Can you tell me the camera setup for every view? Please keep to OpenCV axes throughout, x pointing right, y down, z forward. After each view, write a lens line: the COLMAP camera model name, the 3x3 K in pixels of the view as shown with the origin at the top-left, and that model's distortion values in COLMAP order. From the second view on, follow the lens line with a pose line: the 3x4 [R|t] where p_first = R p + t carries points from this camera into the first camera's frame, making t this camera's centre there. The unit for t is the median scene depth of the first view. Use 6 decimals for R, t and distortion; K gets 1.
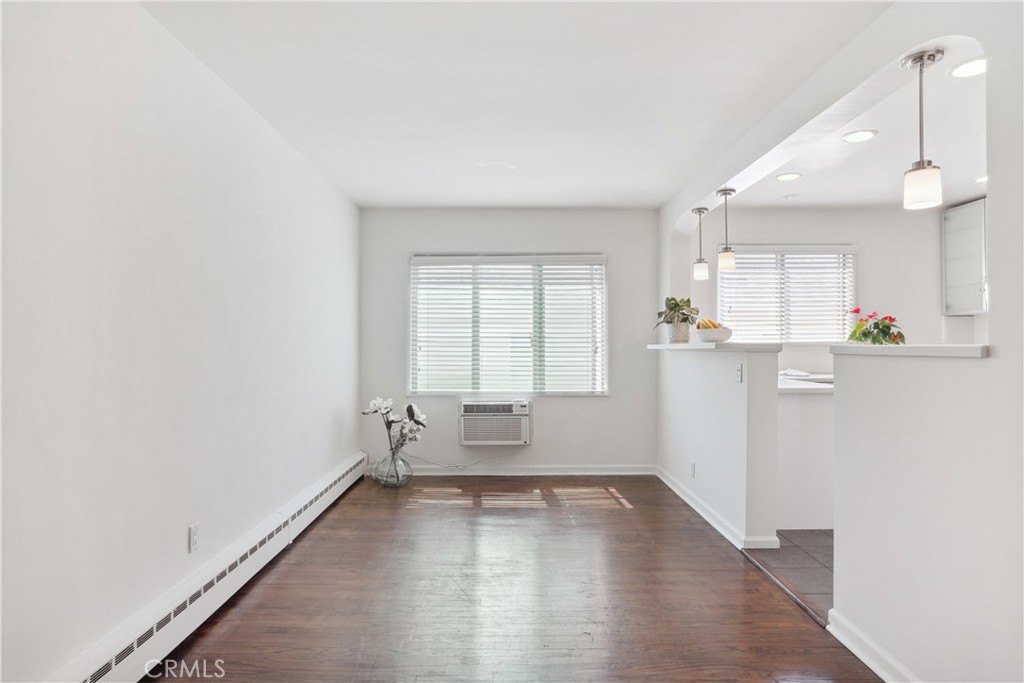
lens RADIAL K [[529.3, 0, 514.0], [0, 529.3, 340.3], [0, 0, 1]] dist [-0.025273, 0.004901]
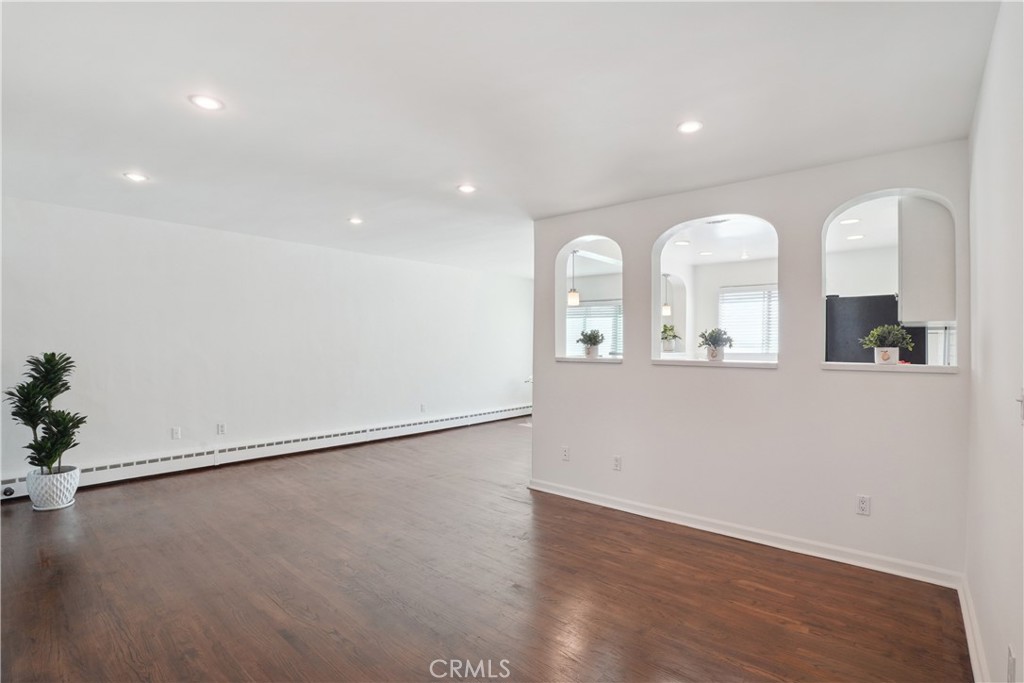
lens RADIAL K [[478.4, 0, 512.6], [0, 478.4, 347.3], [0, 0, 1]] dist [-0.044997, -0.000377]
pose [[0.748490, 0.020609, -0.662826, 0.881540], [-0.009895, 0.999753, 0.019911, -0.030544], [0.663072, -0.008344, 0.748509, -0.445276]]
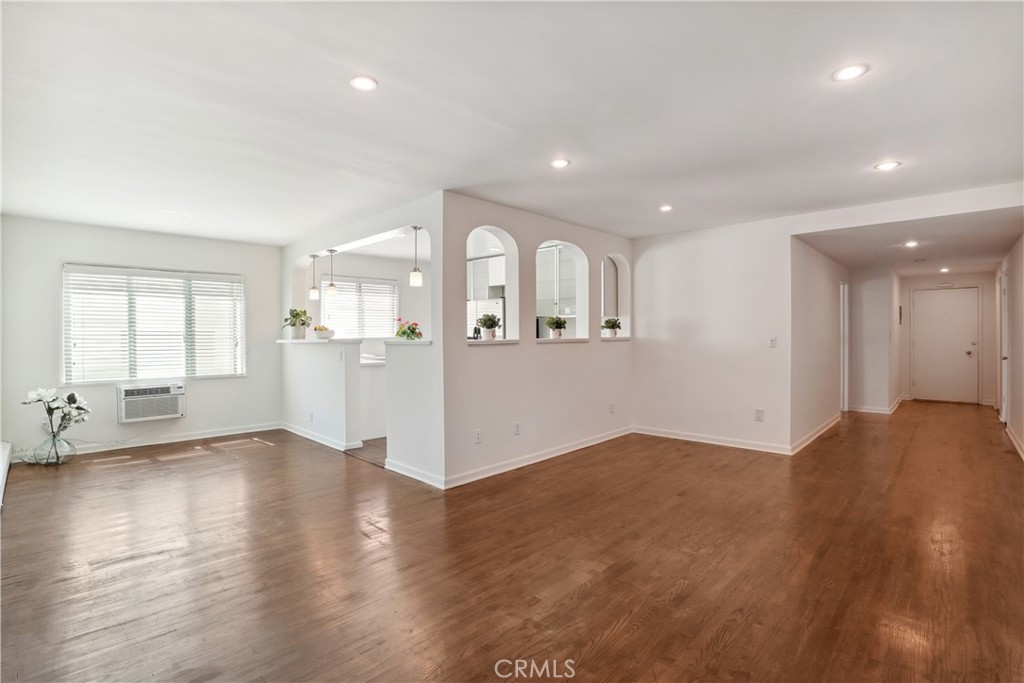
lens RADIAL K [[478.4, 0, 507.0], [0, 478.4, 344.2], [0, 0, 1]] dist [-0.044997, -0.000377]
pose [[0.707829, -0.015273, 0.706219, -0.219173], [-0.001258, 0.999737, 0.022882, -0.010611], [-0.706383, -0.017085, 0.707624, -0.383037]]
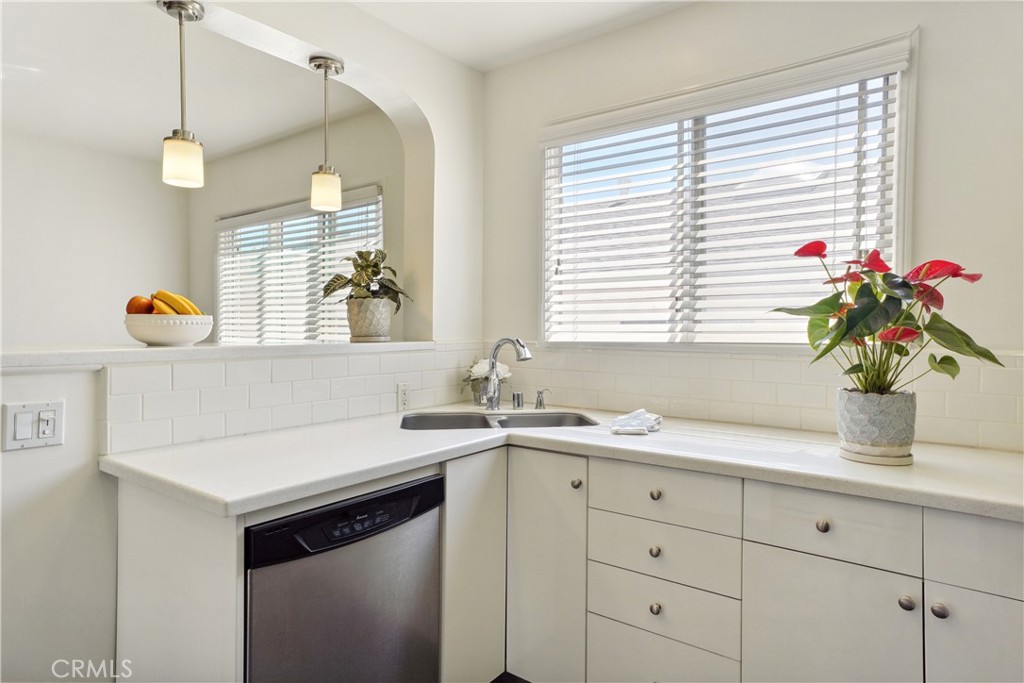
lens RADIAL K [[596.2, 0, 511.9], [0, 596.2, 346.1], [0, 0, 1]] dist [0.021472, 0.008817]
pose [[0.778806, 0.027632, -0.626656, 0.720120], [-0.000569, 0.999060, 0.043345, -0.012848], [0.627265, -0.033401, 0.778090, 0.584936]]
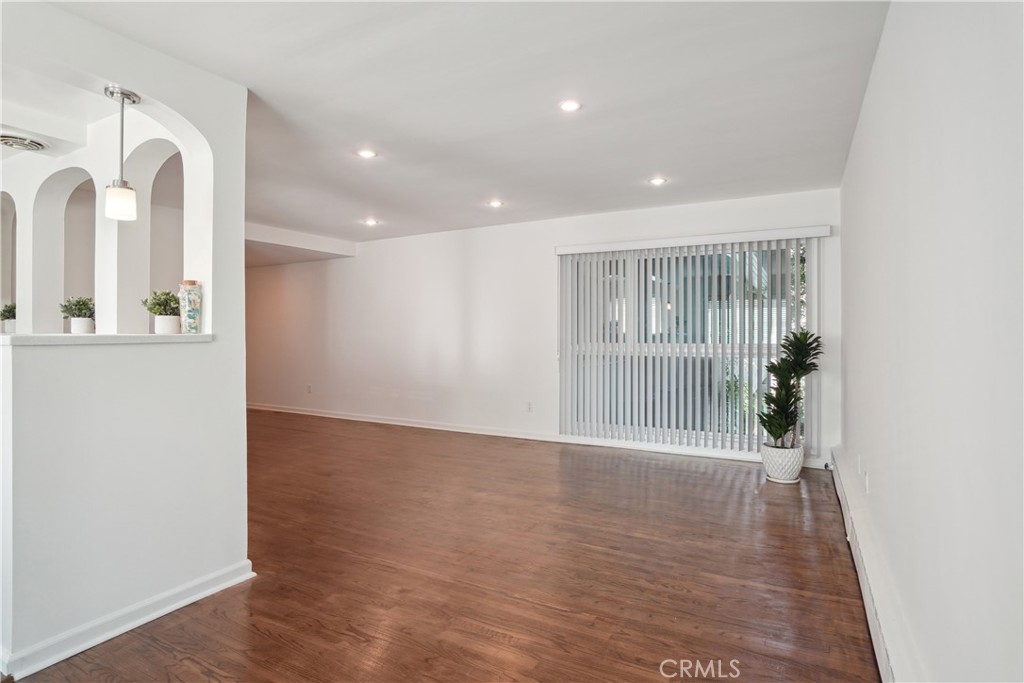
lens RADIAL K [[534.0, 0, 518.8], [0, 534.0, 329.7], [0, 0, 1]] dist [-0.027330, 0.004401]
pose [[-0.868263, 0.006621, 0.496060, -0.240952], [0.001032, 0.999933, -0.011540, 0.005712], [-0.496103, -0.009508, -0.868212, 0.629651]]
